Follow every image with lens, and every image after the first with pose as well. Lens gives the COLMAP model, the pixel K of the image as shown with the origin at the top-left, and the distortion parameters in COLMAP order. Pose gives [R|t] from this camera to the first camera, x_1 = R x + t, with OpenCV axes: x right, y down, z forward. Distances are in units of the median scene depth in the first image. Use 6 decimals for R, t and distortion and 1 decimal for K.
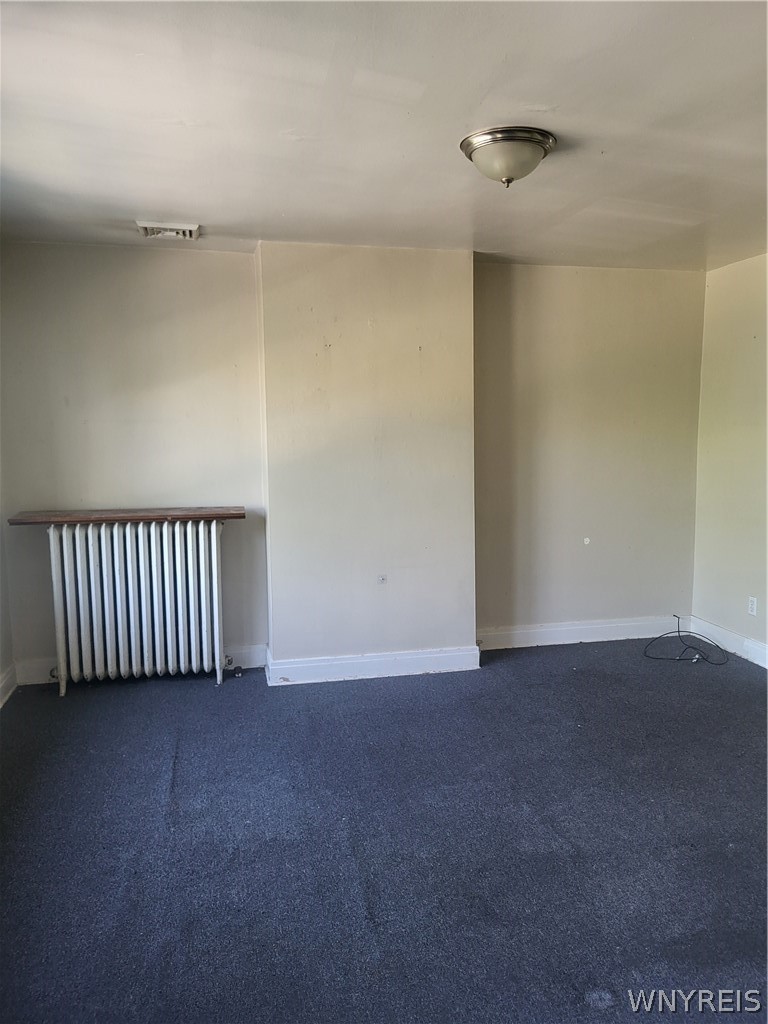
lens RADIAL K [[797.7, 0, 388.1], [0, 797.7, 511.3], [0, 0, 1]] dist [0.036655, -0.036468]
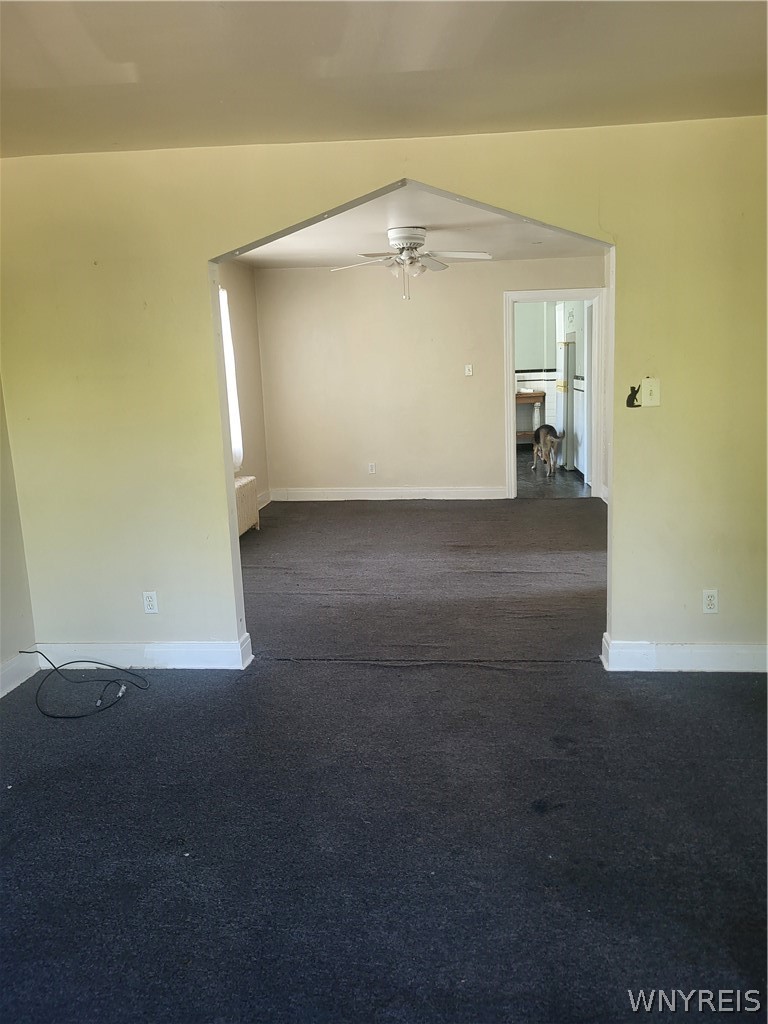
lens RADIAL K [[797.7, 0, 388.1], [0, 797.7, 511.3], [0, 0, 1]] dist [0.036655, -0.036468]
pose [[0.301129, -0.180655, 0.936315, -0.206531], [0.148077, 0.978839, 0.141236, -0.048198], [-0.942016, 0.096116, 0.321507, 0.516020]]
